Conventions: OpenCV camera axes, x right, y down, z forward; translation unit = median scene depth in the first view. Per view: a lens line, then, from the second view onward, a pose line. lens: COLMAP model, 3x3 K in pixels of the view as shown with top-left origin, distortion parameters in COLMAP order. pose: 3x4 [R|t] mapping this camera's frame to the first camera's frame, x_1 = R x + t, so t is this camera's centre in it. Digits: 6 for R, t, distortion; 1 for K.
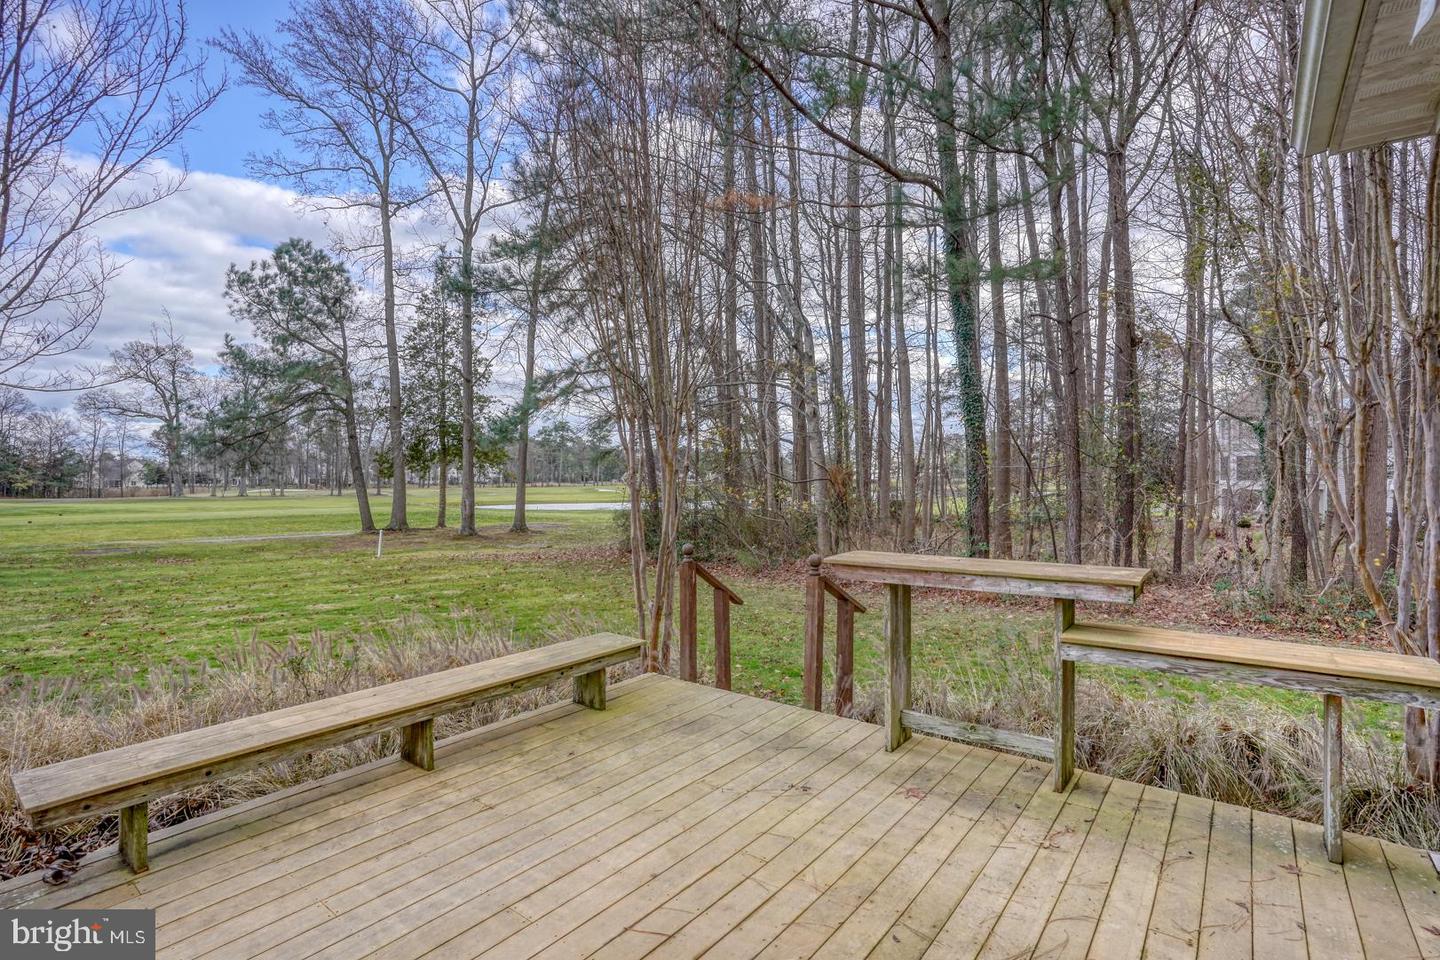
lens RADIAL K [[727.1, 0, 720.0], [0, 727.1, 480.0], [0, 0, 1]] dist [-0.077153, 0.043979]
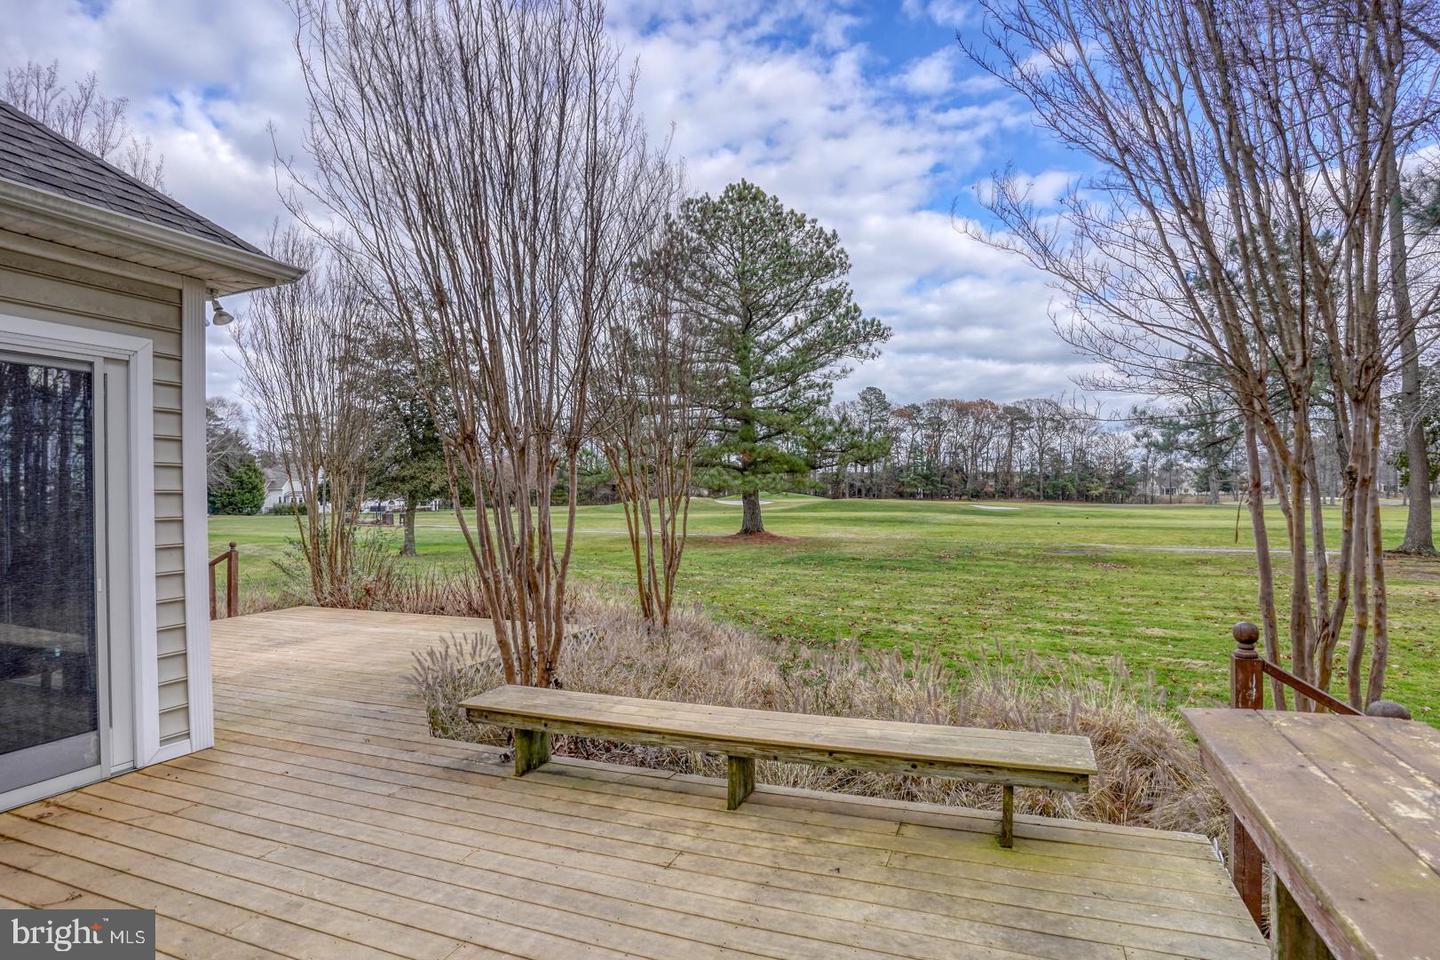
lens RADIAL K [[727.1, 0, 720.0], [0, 727.1, 480.0], [0, 0, 1]] dist [-0.077153, 0.043979]
pose [[0.280636, -0.014350, -0.959707, 0.099284], [0.004745, 0.999897, -0.013564, -0.003263], [0.959803, -0.000748, 0.280675, 0.140393]]
